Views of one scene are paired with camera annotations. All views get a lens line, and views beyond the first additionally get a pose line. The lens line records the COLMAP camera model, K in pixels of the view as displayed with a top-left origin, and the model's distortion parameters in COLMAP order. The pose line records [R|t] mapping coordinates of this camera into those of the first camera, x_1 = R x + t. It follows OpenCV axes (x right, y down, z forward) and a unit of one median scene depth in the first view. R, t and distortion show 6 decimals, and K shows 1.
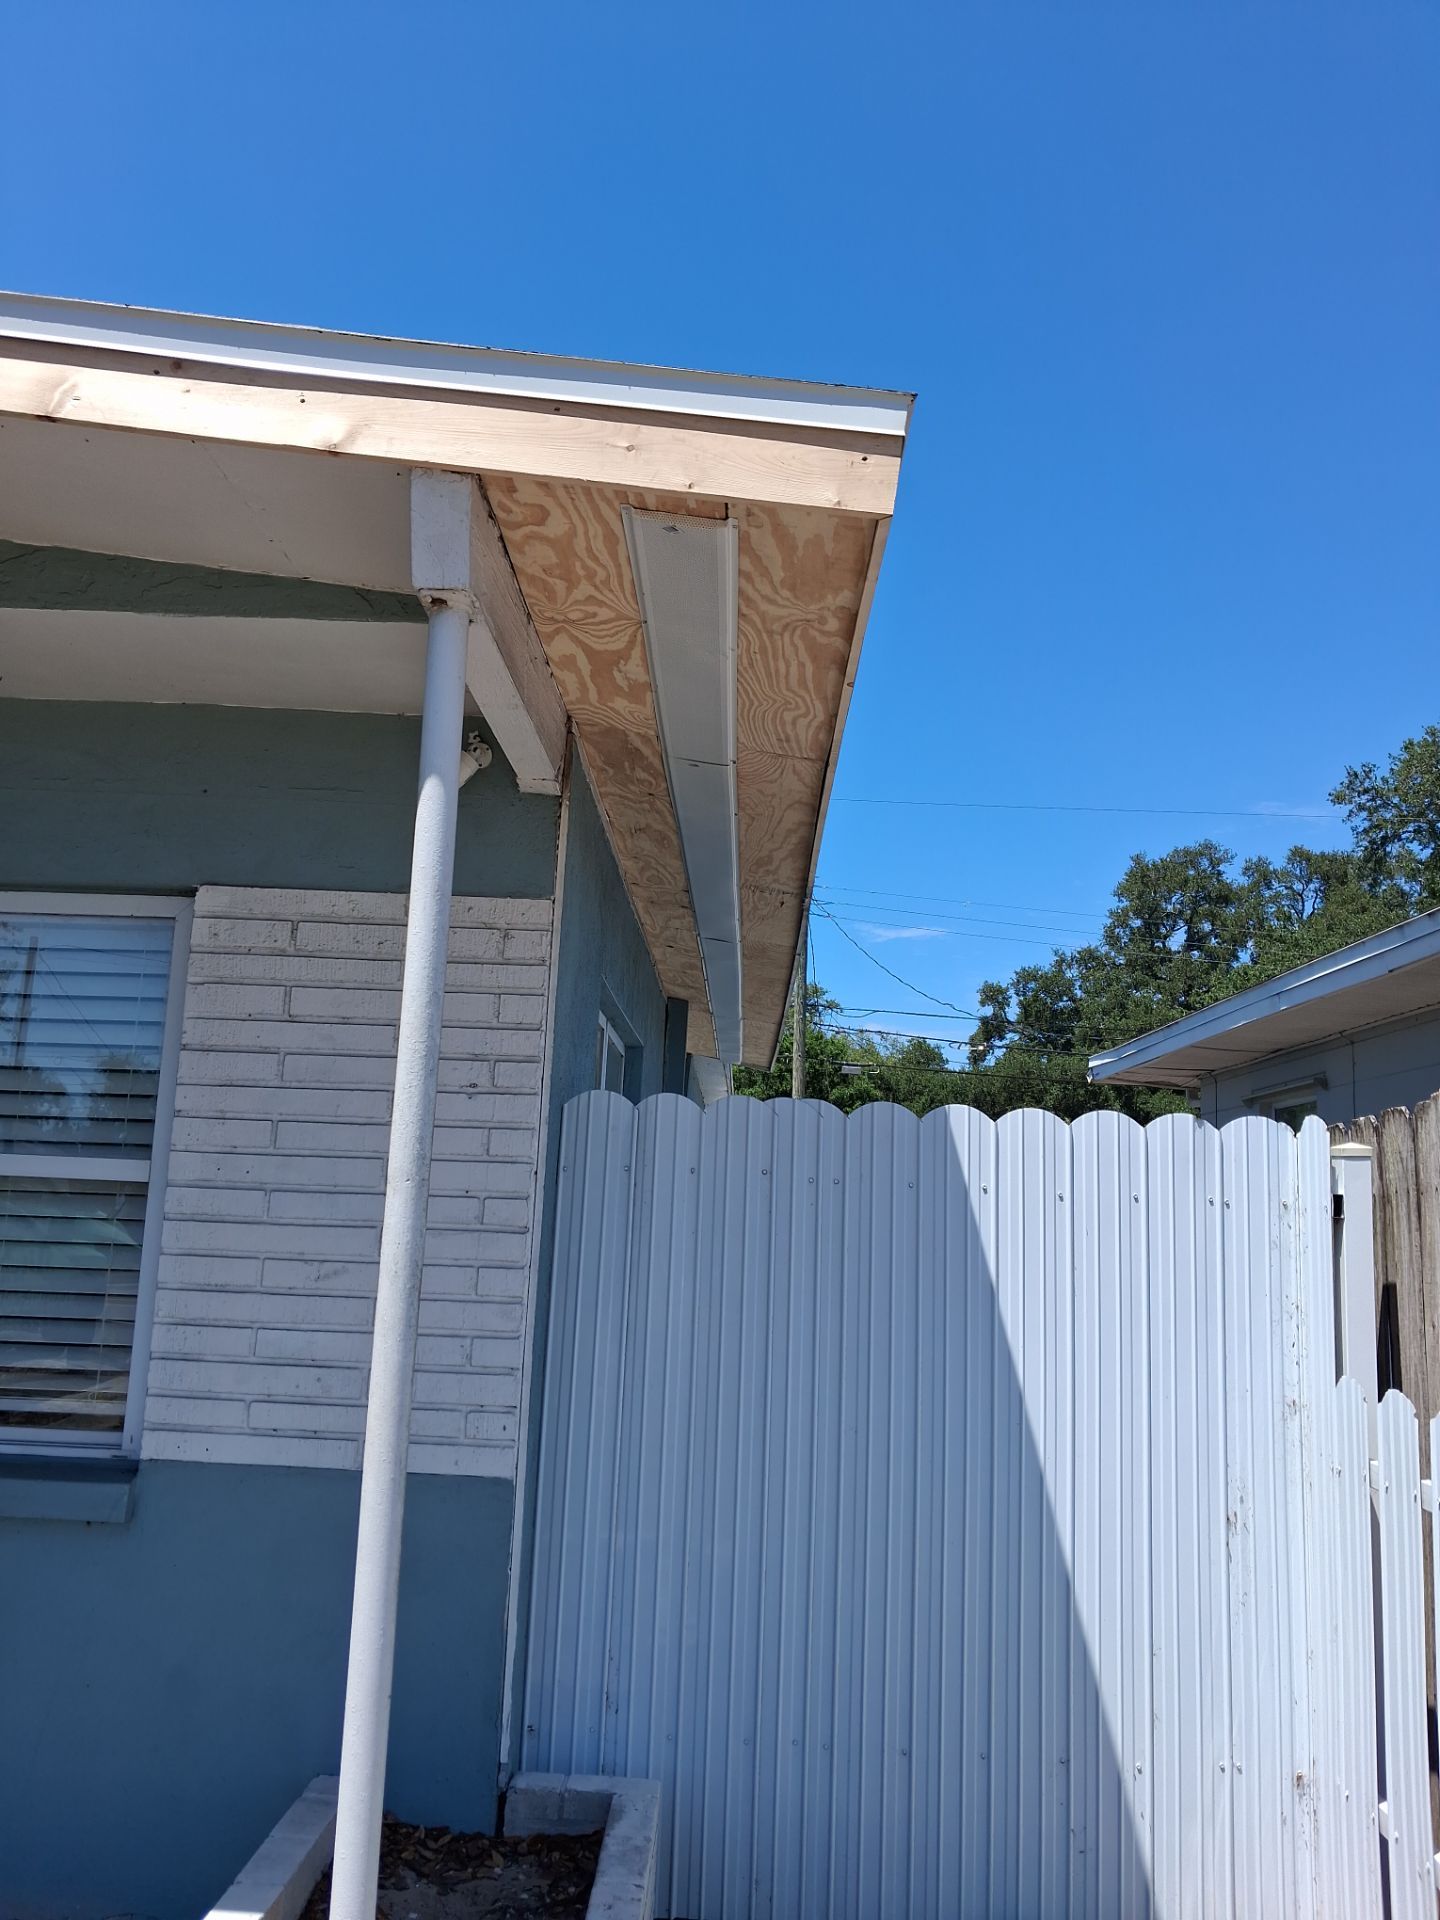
lens RADIAL K [[1501.9, 0, 678.6], [0, 1501.9, 988.8], [0, 0, 1]] dist [0.239336, -0.563714]
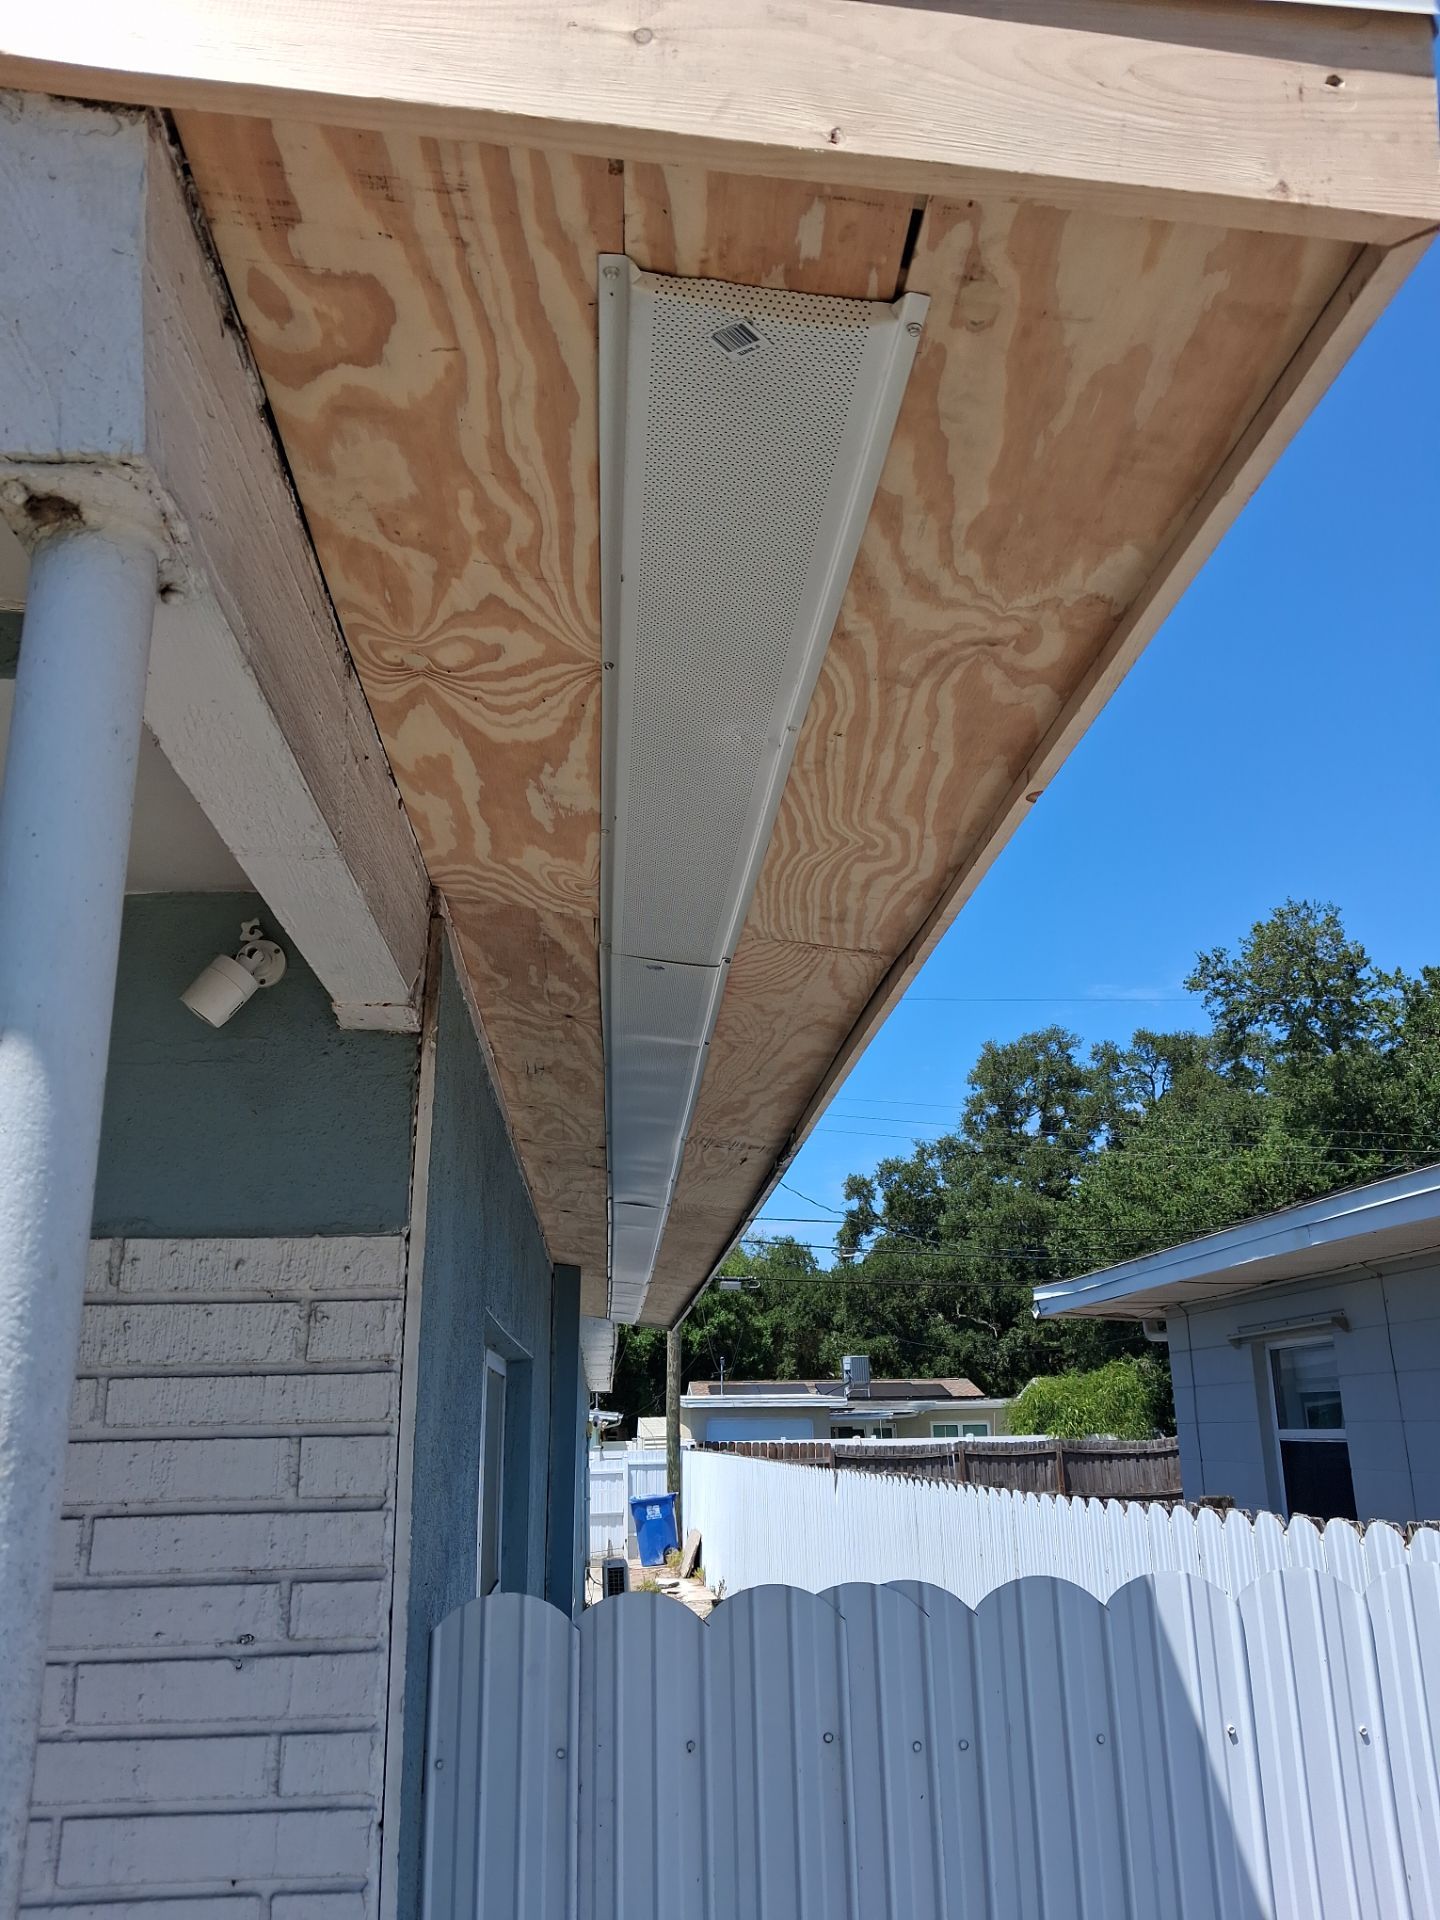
lens RADIAL K [[1551.3, 0, 720.0], [0, 1551.3, 960.0], [0, 0, 1]] dist [0.152108, -0.354404]
pose [[0.992035, -0.029400, 0.122482, -0.041249], [0.047193, 0.988304, -0.145009, -0.070852], [-0.116787, 0.149634, 0.981820, 0.460554]]
